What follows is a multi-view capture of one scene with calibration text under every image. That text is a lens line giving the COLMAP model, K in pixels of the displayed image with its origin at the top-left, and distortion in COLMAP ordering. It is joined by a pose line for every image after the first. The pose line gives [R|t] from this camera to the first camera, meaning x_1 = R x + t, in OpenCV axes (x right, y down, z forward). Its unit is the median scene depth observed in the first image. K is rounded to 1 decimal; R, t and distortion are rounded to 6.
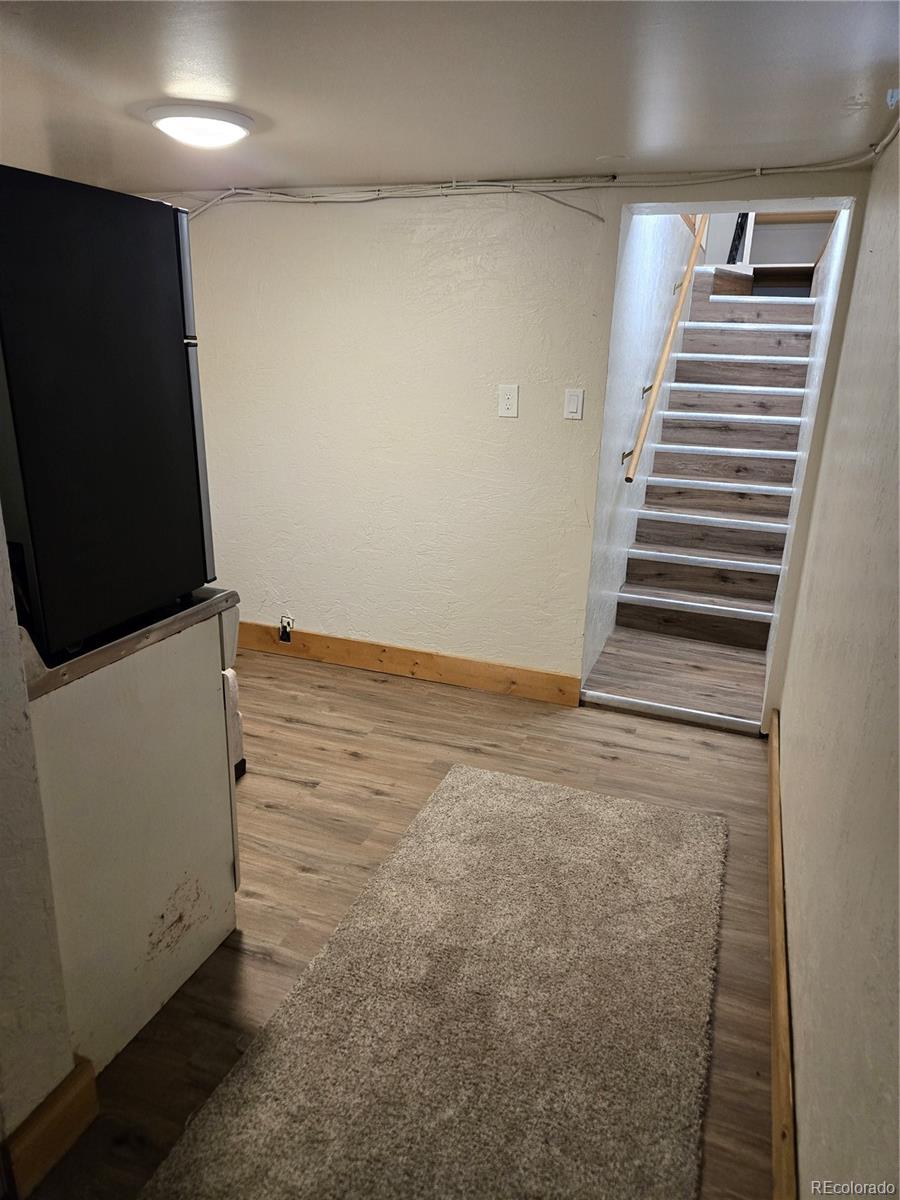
lens RADIAL K [[802.4, 0, 450.0], [0, 802.4, 600.0], [0, 0, 1]] dist [0.066482, -0.049993]
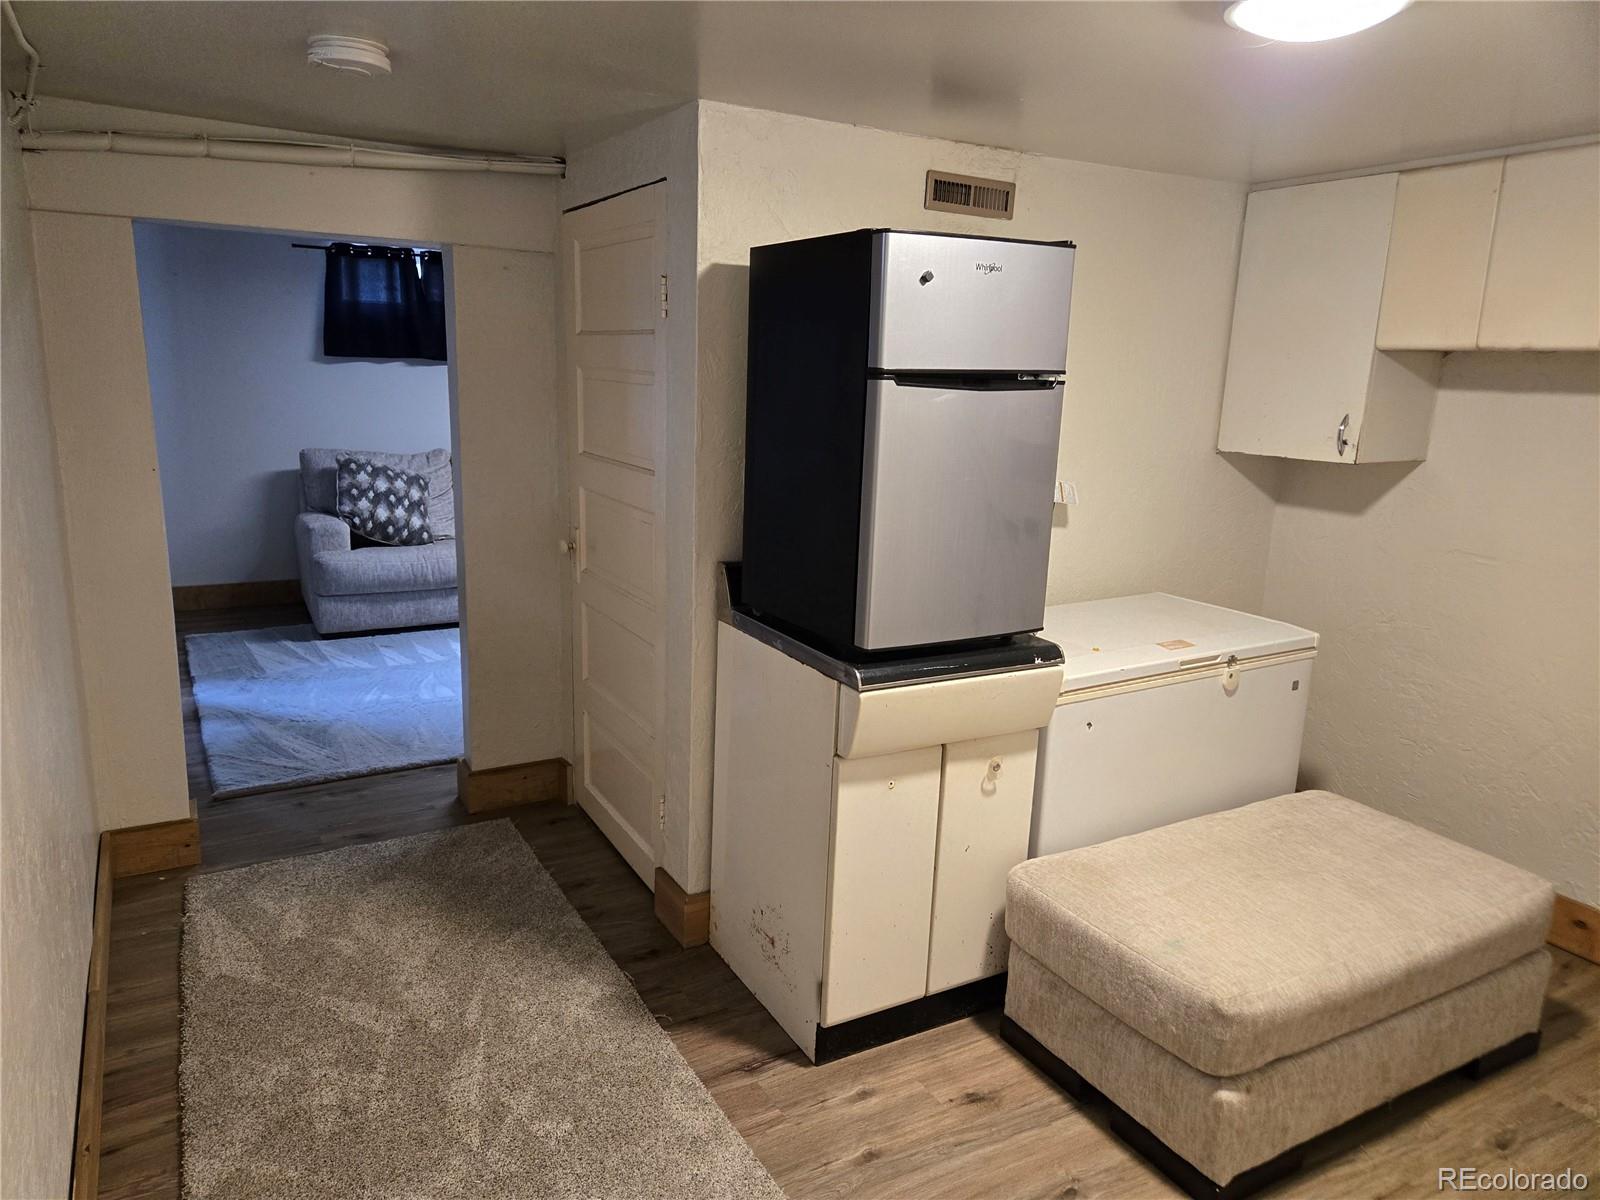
lens RADIAL K [[1079.7, 0, 800.0], [0, 1079.7, 600.0], [0, 0, 1]] dist [0.059317, -0.041031]
pose [[-0.636877, 0.122298, -0.761204, 0.598747], [-0.280218, 0.883093, 0.376331, -0.478544], [0.718238, 0.452980, -0.528151, 1.544860]]
